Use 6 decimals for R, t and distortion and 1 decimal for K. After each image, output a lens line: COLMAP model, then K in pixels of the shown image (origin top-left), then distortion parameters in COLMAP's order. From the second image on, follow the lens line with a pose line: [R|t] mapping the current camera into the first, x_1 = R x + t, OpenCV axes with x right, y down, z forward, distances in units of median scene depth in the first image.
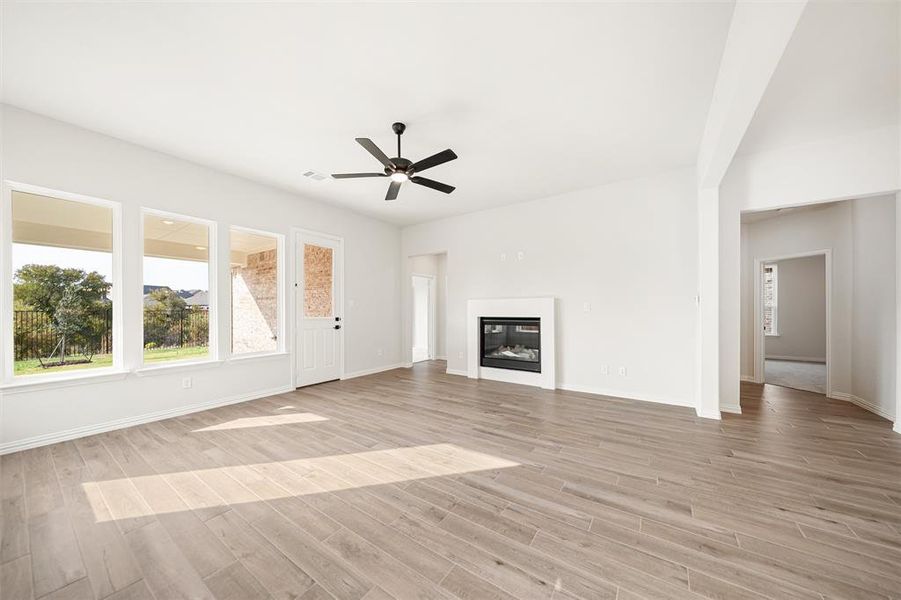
lens RADIAL K [[313.7, 0, 430.9], [0, 313.7, 308.1], [0, 0, 1]] dist [-0.002055, -0.000036]
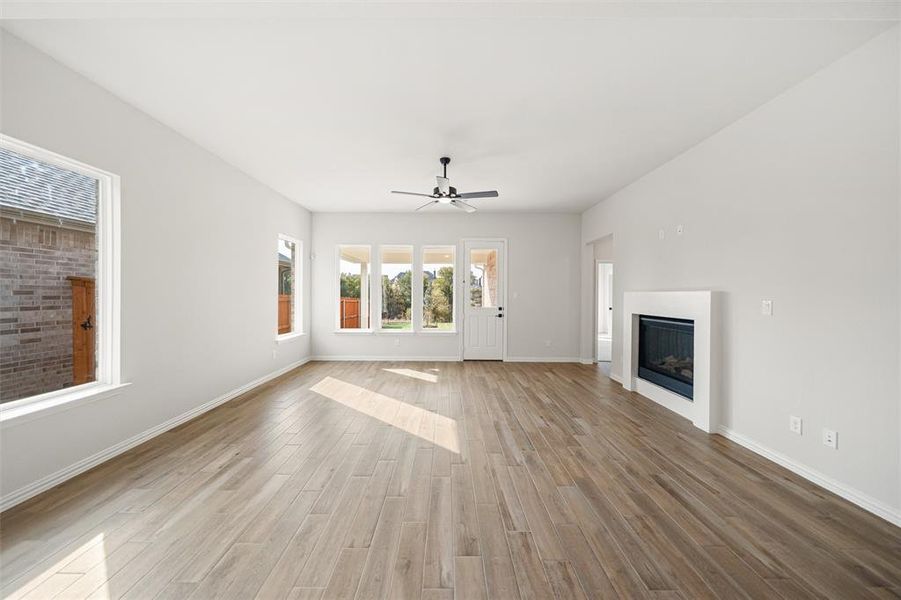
lens RADIAL K [[305.5, 0, 438.1], [0, 305.5, 294.6], [0, 0, 1]] dist [-0.000483, 0.000003]
pose [[0.572043, 0.006437, -0.820199, 0.577614], [0.000348, 0.999967, 0.008090, -0.030759], [0.820224, -0.004913, 0.572022, 0.178136]]
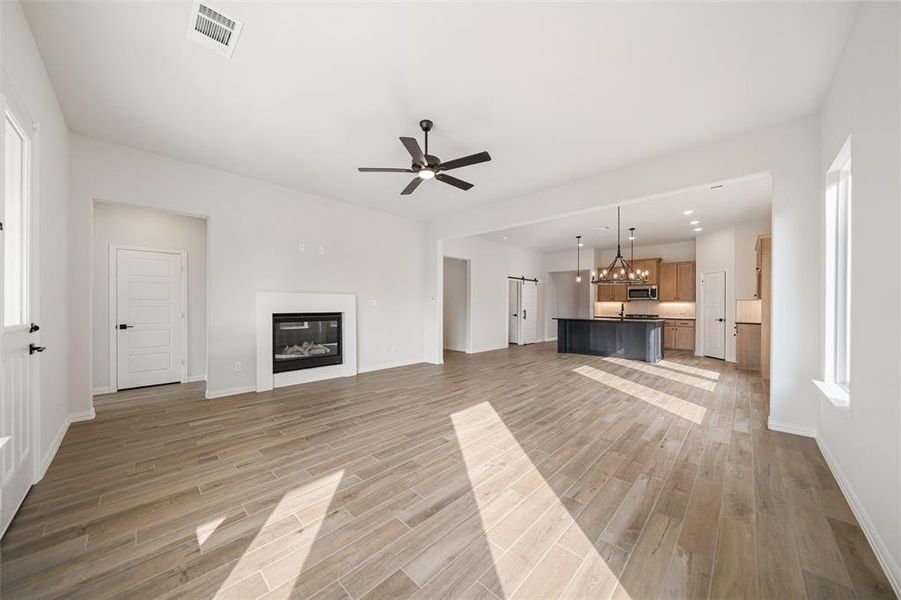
lens RADIAL K [[320.7, 0, 450.8], [0, 320.7, 305.6], [0, 0, 1]] dist [-0.002347, -0.000066]
pose [[0.117400, 0.000722, 0.993084, -0.715303], [-0.007300, 0.999973, 0.000136, 0.005027], [-0.993058, -0.007265, 0.117402, 0.514781]]
